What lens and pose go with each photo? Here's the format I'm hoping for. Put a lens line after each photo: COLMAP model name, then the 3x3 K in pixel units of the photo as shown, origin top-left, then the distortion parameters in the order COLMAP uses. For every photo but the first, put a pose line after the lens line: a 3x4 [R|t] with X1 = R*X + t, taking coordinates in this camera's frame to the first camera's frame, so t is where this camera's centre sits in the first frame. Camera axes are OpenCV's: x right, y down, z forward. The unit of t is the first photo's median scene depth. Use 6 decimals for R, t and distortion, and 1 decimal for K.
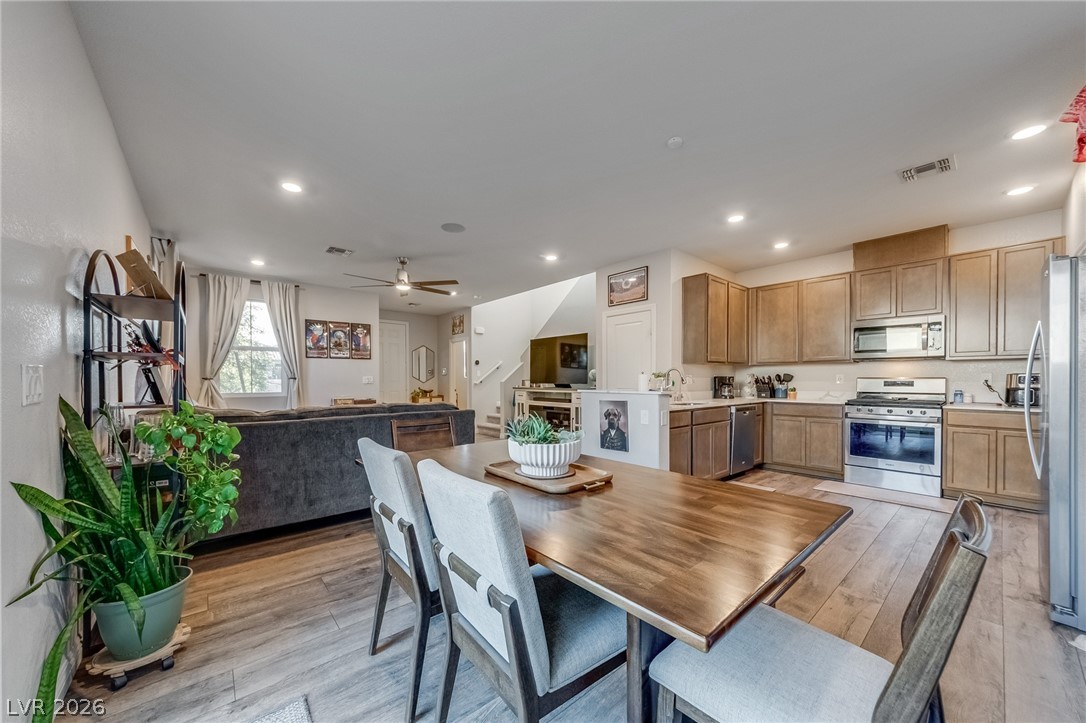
lens RADIAL K [[388.5, 0, 529.2], [0, 388.5, 381.4], [0, 0, 1]] dist [-0.014756, -0.000019]
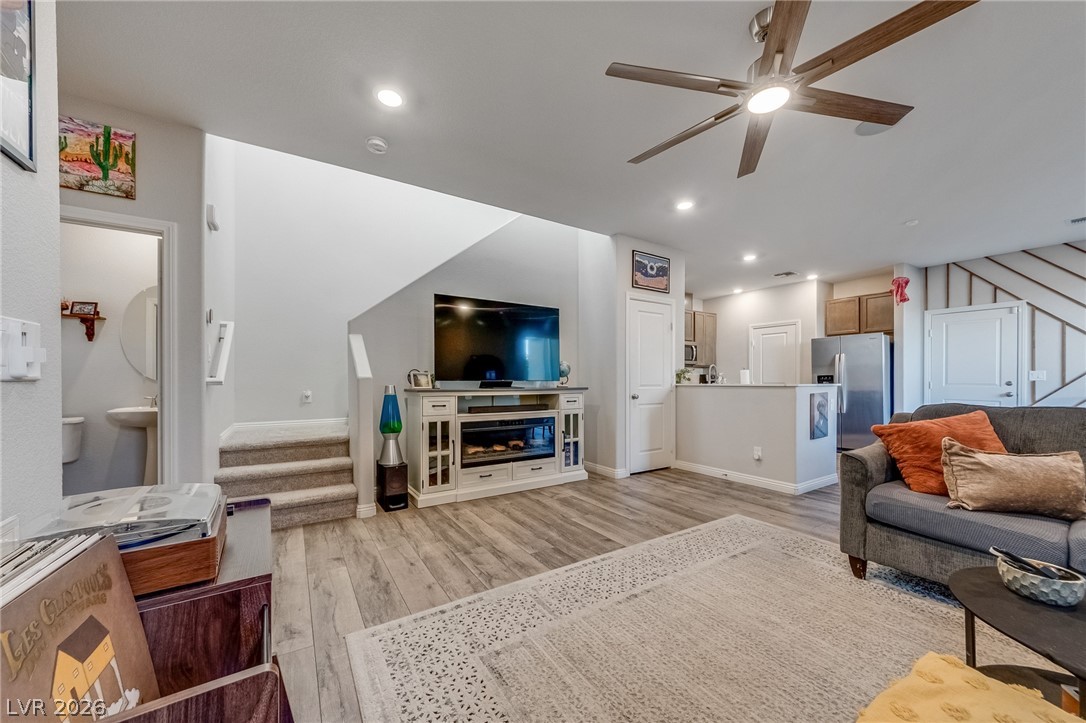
lens RADIAL K [[397.2, 0, 539.8], [0, 397.2, 377.1], [0, 0, 1]] dist [0.001666, 0.000063]
pose [[0.123916, 0.008272, 0.992258, -0.767669], [0.004131, 0.999952, -0.008852, 0.008440], [-0.992284, 0.005196, 0.123876, 1.262771]]
